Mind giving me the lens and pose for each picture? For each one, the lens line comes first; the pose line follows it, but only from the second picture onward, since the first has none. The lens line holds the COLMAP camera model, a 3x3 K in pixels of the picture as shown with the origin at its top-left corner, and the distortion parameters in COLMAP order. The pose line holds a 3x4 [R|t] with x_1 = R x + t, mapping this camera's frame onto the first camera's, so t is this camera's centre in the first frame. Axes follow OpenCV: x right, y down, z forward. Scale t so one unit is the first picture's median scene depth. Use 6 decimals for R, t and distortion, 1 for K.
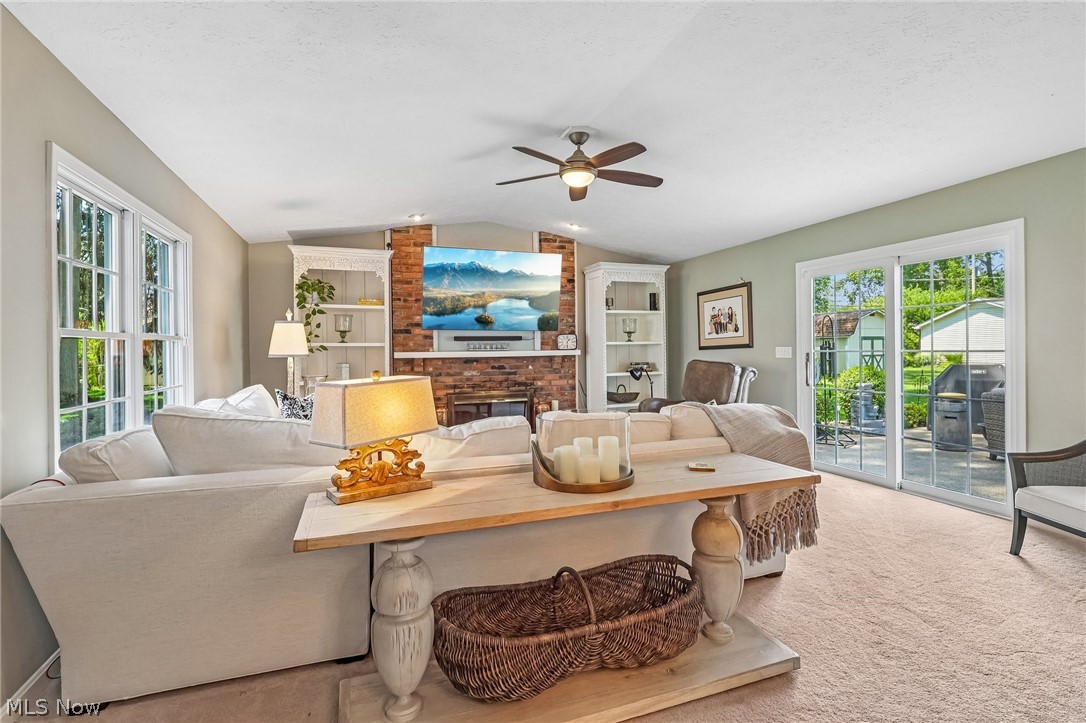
lens RADIAL K [[520.2, 0, 543.0], [0, 520.2, 361.5], [0, 0, 1]] dist [0.003466, 0.000203]
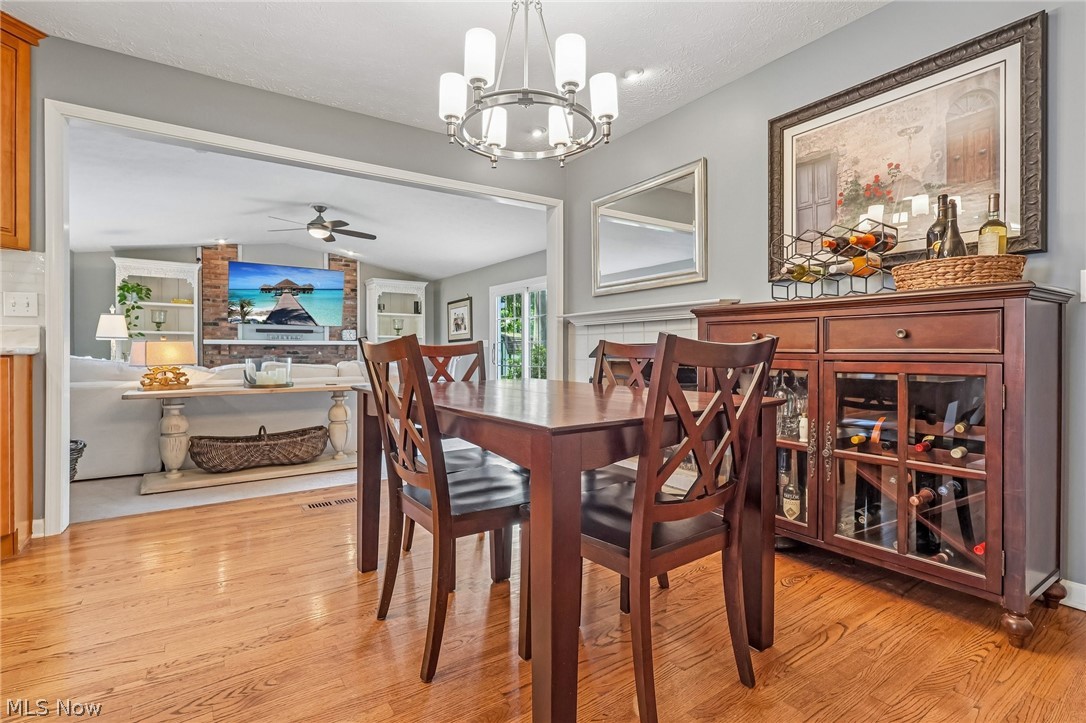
lens RADIAL K [[520.2, 0, 543.0], [0, 520.2, 361.5], [0, 0, 1]] dist [0.003466, 0.000203]
pose [[0.968786, 0.006853, 0.247803, 0.230561], [-0.005904, 0.999972, -0.004574, 0.040496], [-0.247827, 0.002969, 0.968800, -0.516795]]
